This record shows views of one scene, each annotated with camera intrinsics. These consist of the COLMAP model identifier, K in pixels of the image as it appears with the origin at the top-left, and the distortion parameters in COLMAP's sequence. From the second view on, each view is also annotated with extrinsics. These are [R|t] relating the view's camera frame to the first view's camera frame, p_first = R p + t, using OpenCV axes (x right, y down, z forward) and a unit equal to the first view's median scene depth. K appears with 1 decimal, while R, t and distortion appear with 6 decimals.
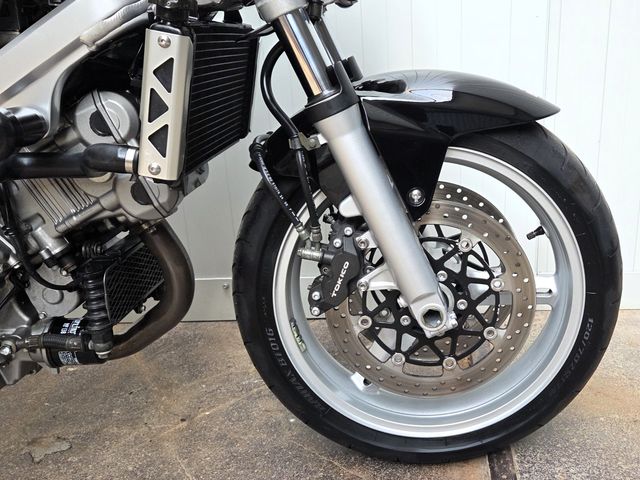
lens RADIAL K [[693.4, 0, 440.9], [0, 693.4, 239.9], [0, 0, 1]] dist [0.064281, -0.024159]
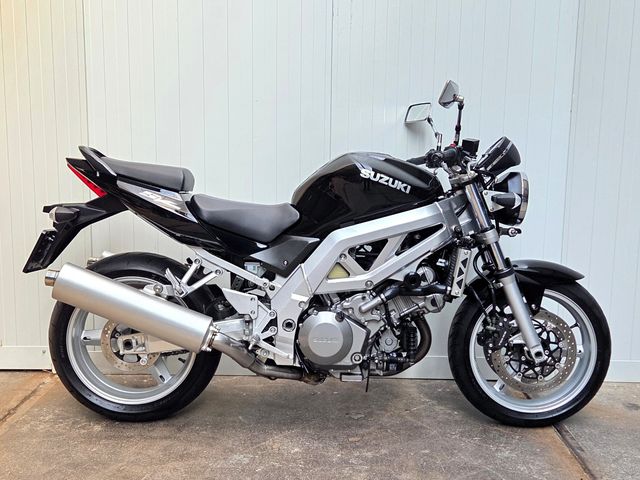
lens RADIAL K [[751.0, 0, 330.3], [0, 751.0, 249.3], [0, 0, 1]] dist [0.078441, -0.032544]
pose [[0.999291, 0.027249, -0.025988, -0.723901], [-0.031887, 0.979459, -0.199107, 0.312707], [0.020029, 0.199795, 0.979633, -1.841488]]
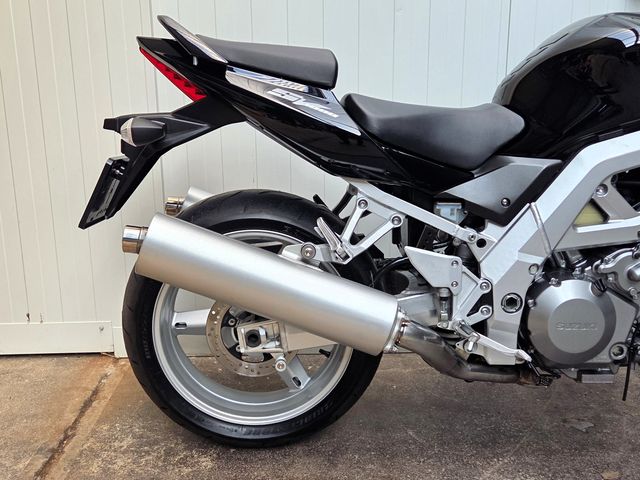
lens RADIAL K [[689.9, 0, 321.6], [0, 689.9, 236.6], [0, 0, 1]] dist [0.080207, -0.024049]
pose [[0.999876, 0.003013, -0.015439, -1.341192], [-0.004594, 0.994627, -0.103421, 0.059150], [0.015044, 0.103479, 0.994518, -0.685990]]
